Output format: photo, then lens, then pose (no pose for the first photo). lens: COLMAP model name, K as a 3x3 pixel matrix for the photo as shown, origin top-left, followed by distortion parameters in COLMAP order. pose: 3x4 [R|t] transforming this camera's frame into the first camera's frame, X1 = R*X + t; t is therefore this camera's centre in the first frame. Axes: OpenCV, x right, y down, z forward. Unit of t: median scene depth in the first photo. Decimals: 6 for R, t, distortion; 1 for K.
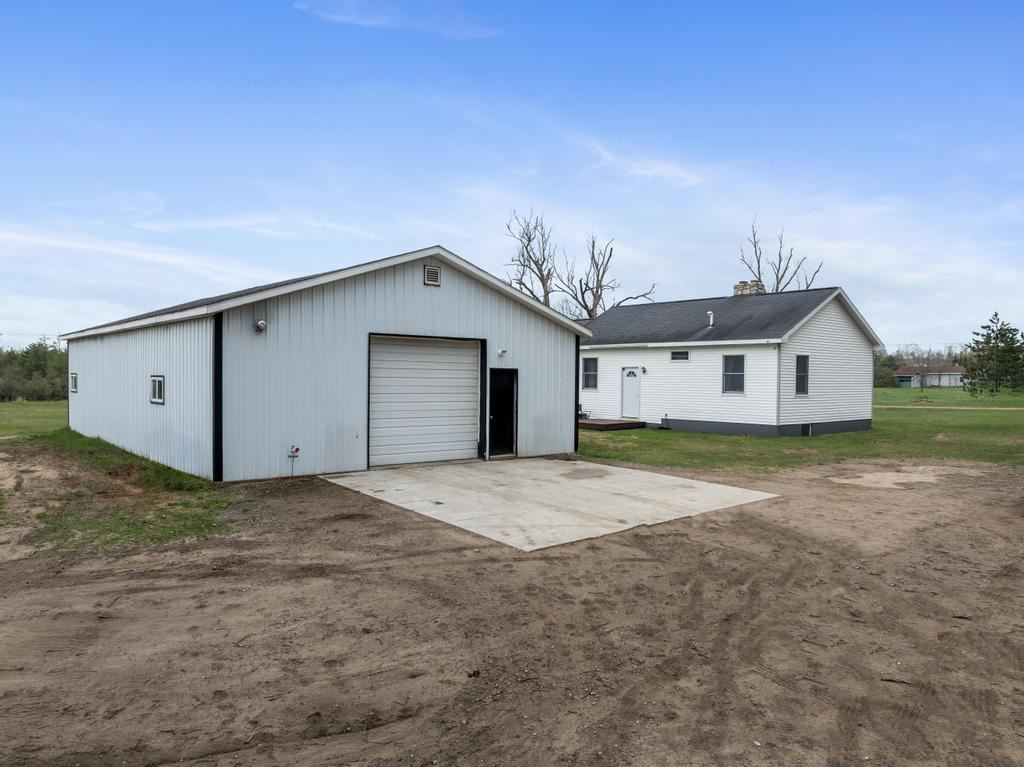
lens RADIAL K [[735.2, 0, 513.5], [0, 735.2, 362.1], [0, 0, 1]] dist [-0.007094, -0.053351]
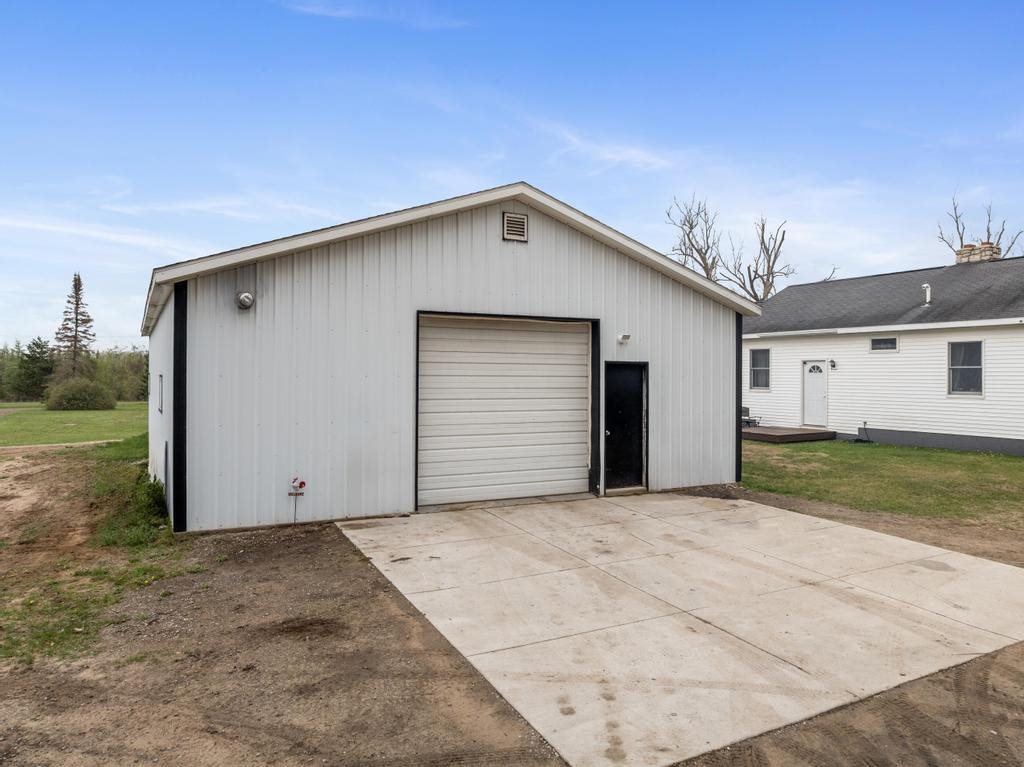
lens RADIAL K [[735.2, 0, 513.5], [0, 735.2, 362.1], [0, 0, 1]] dist [-0.007094, -0.053351]
pose [[0.975543, -0.009461, -0.219604, 0.028173], [0.010294, 0.999944, 0.002651, 0.005027], [0.219567, -0.004846, 0.975585, 0.250052]]
